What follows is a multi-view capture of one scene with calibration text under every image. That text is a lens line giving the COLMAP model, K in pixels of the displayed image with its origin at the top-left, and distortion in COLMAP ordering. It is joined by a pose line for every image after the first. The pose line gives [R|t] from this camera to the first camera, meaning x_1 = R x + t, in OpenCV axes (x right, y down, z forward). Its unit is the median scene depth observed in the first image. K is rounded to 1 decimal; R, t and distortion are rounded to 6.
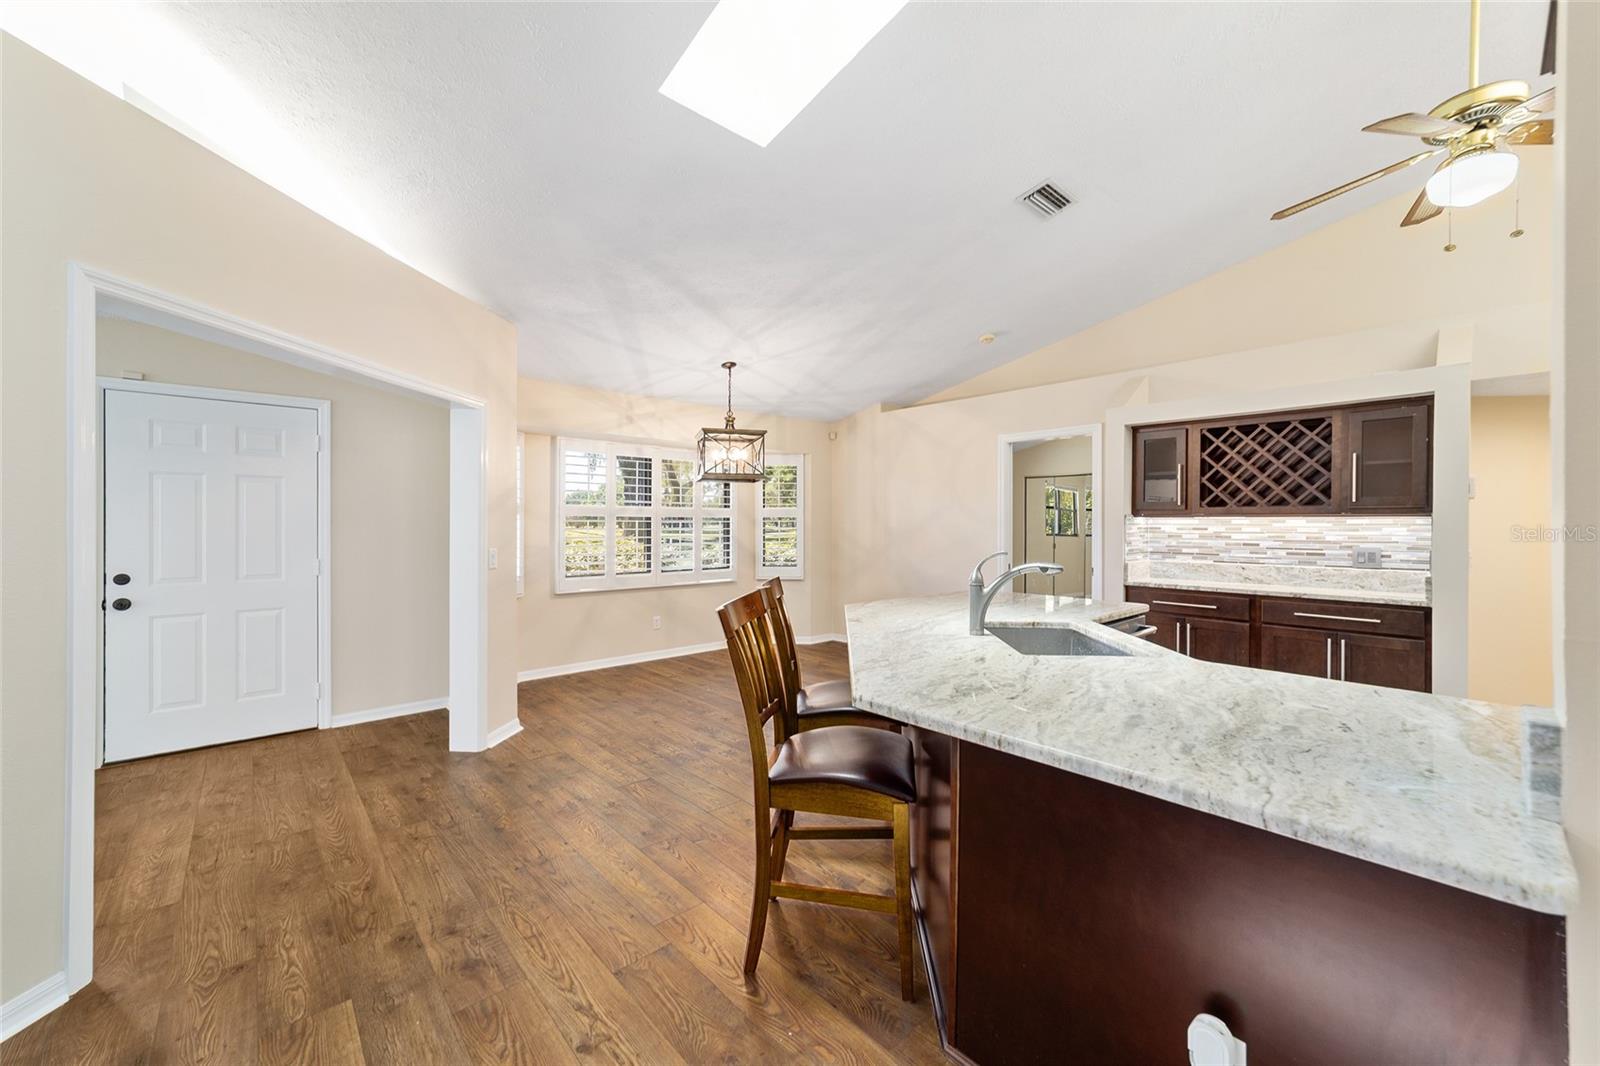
lens RADIAL K [[618.9, 0, 799.8], [0, 618.9, 527.2], [0, 0, 1]] dist [-0.013580, 0.007091]
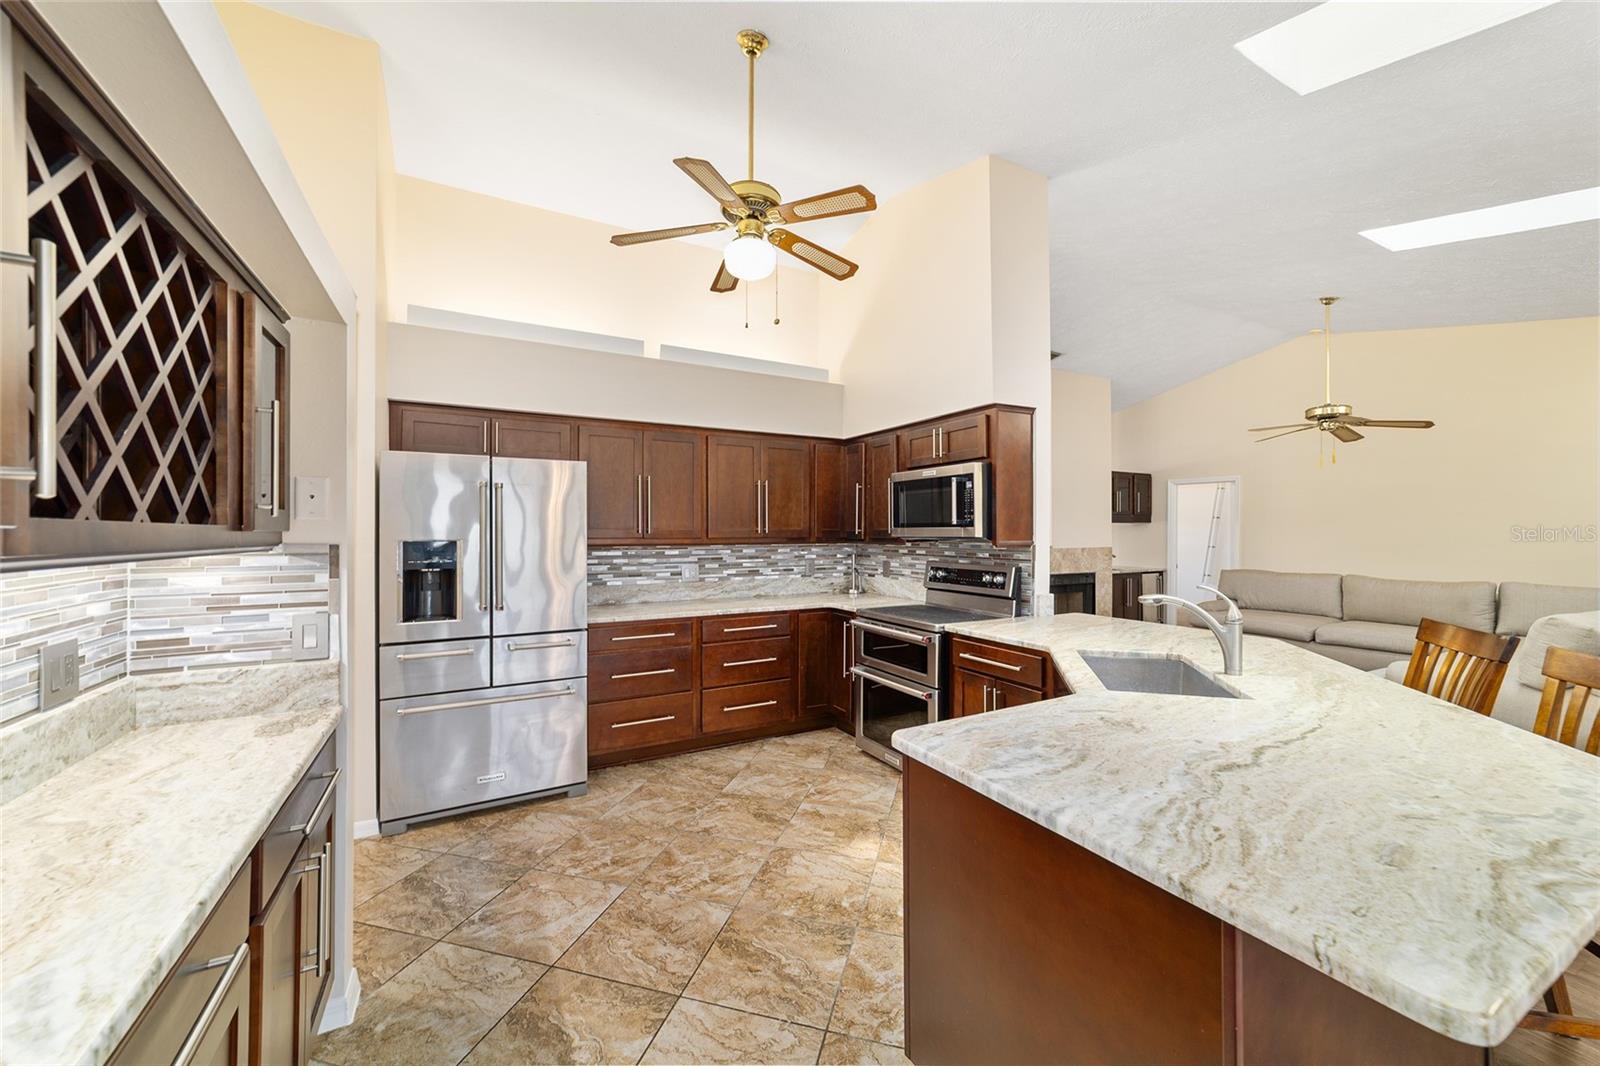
lens RADIAL K [[618.9, 0, 796.9], [0, 618.9, 519.3], [0, 0, 1]] dist [-0.013580, 0.007091]
pose [[-0.974630, 0.004120, 0.223784, 0.404298], [0.001352, 0.999921, -0.012518, -0.029254], [-0.223818, -0.011898, -0.974558, 1.146873]]
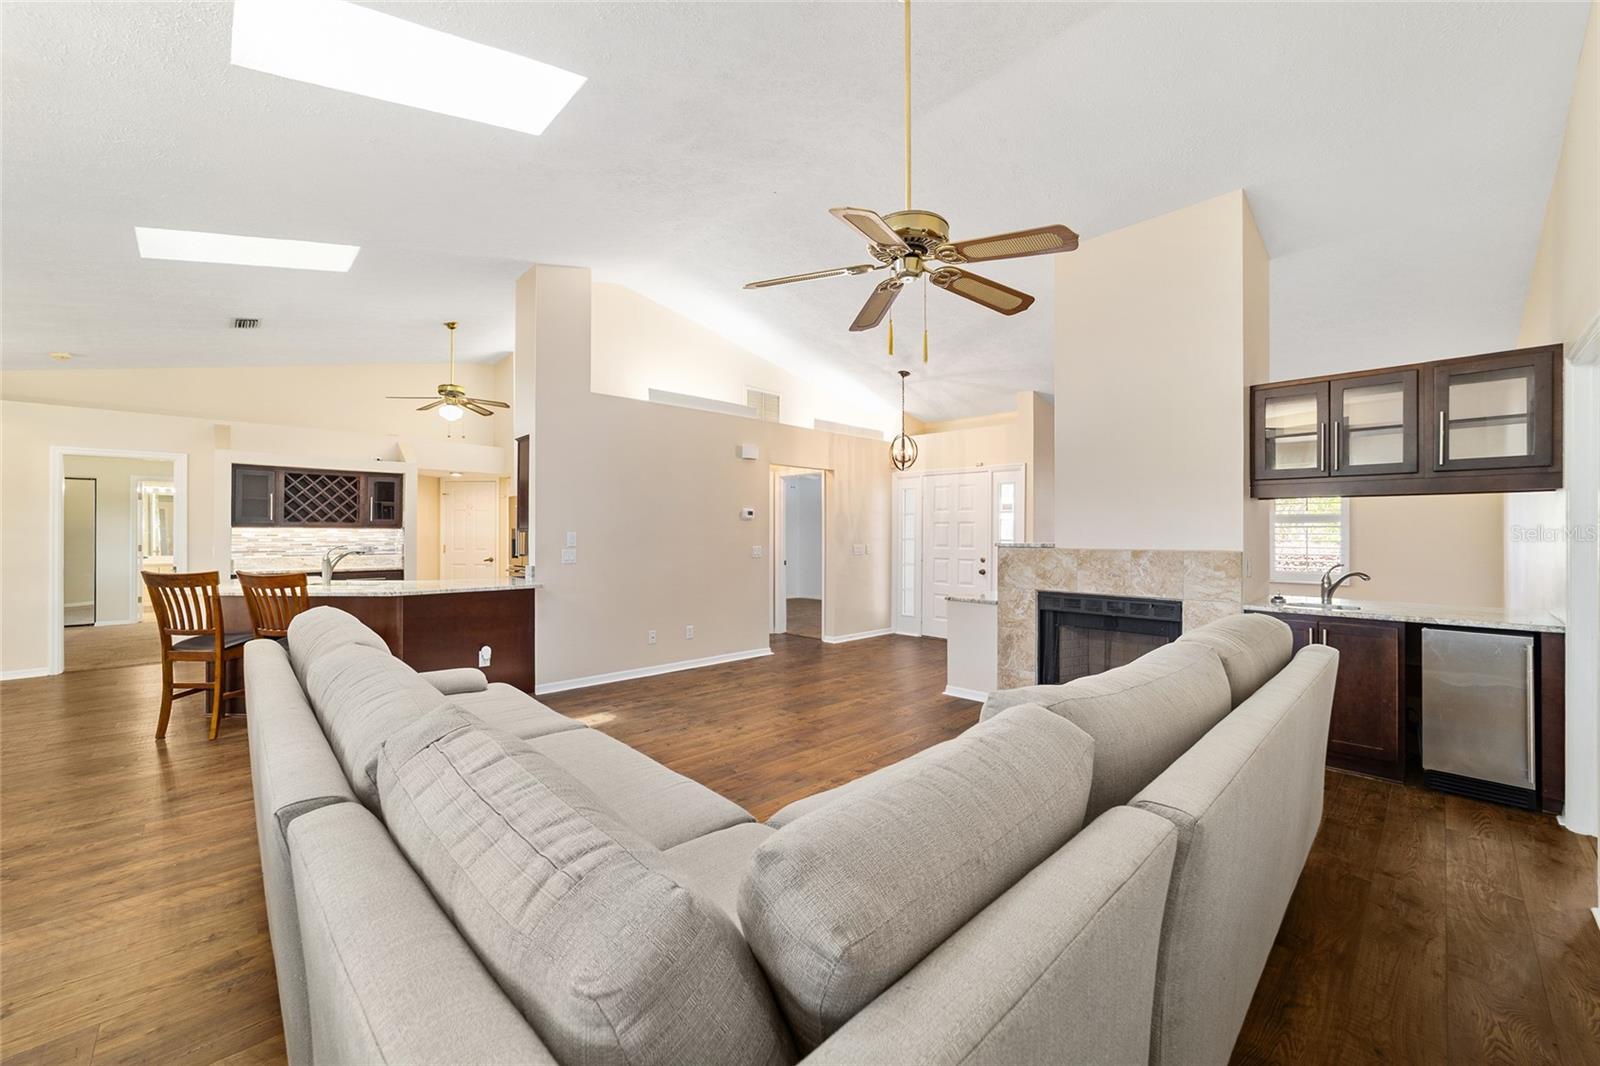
lens RADIAL K [[618.9, 0, 791.5], [0, 618.9, 526.0], [0, 0, 1]] dist [-0.013580, 0.007091]
pose [[-0.025860, 0.009081, 0.999624, -1.004590], [0.006023, 0.999942, -0.008928, 0.001022], [-0.999647, 0.005790, -0.025913, -0.285424]]
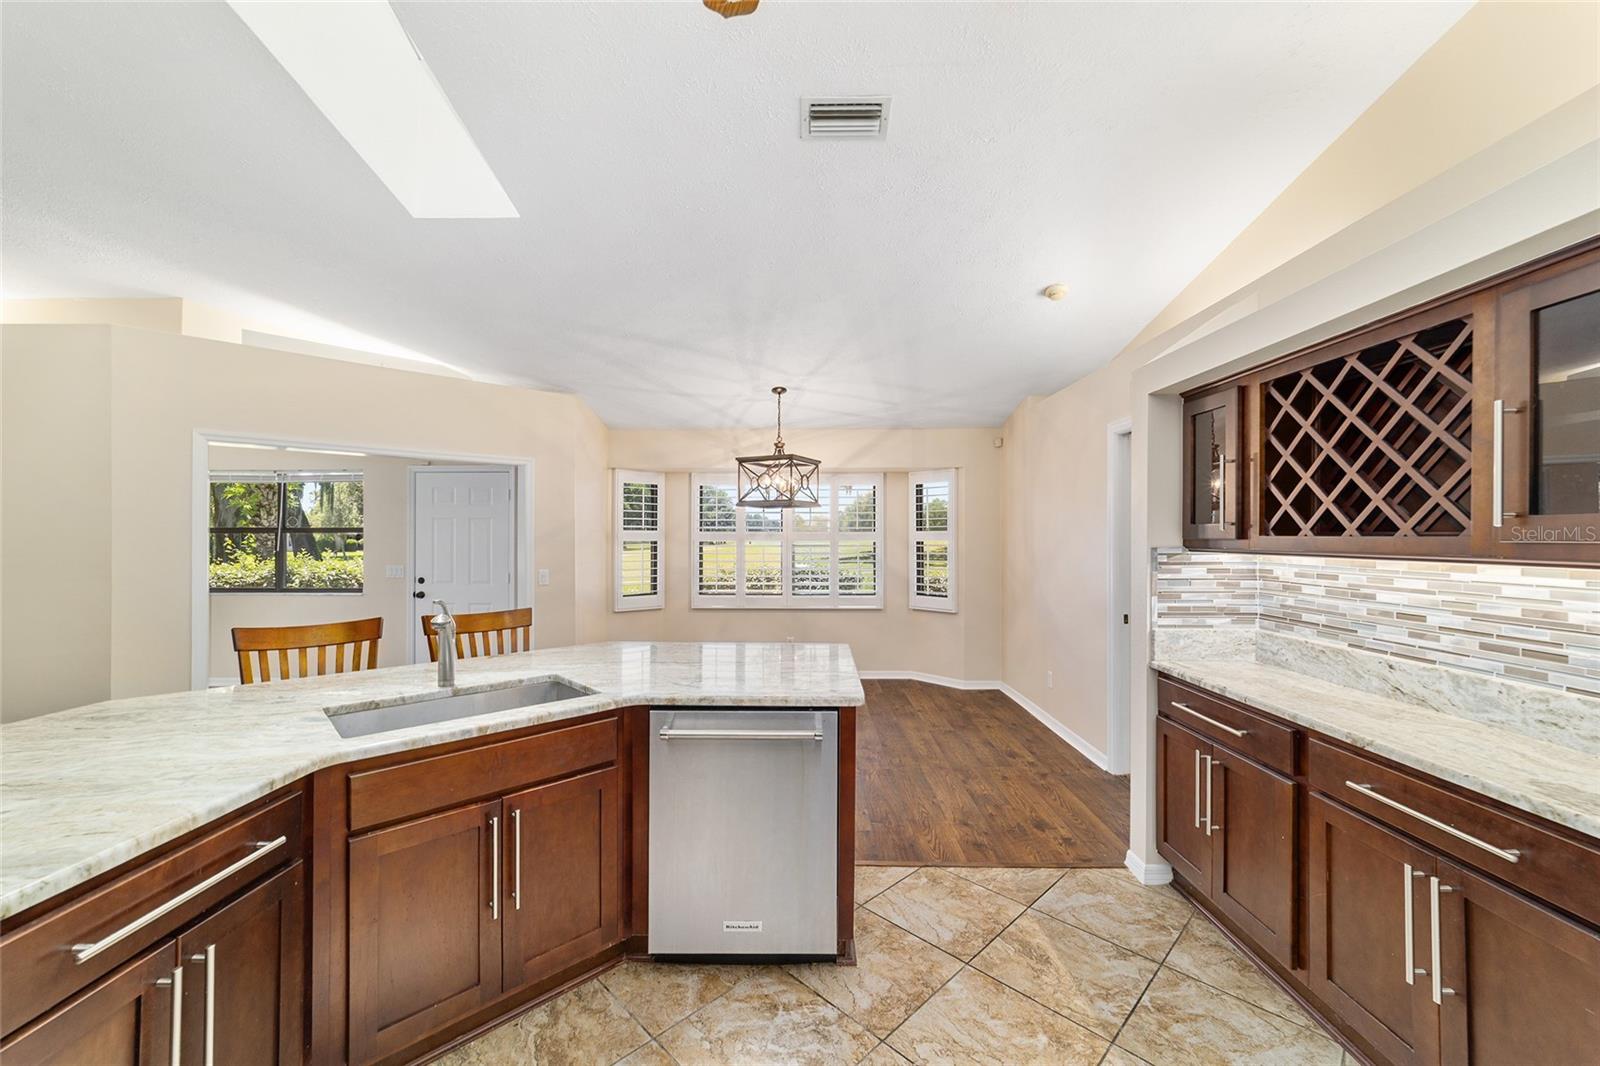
lens RADIAL K [[618.9, 0, 797.7], [0, 618.9, 533.7], [0, 0, 1]] dist [-0.013580, 0.007091]
pose [[0.735346, -0.004668, -0.677676, 0.727367], [-0.004812, 0.999915, -0.012109, -0.026055], [0.677675, 0.012166, 0.735261, 0.367758]]
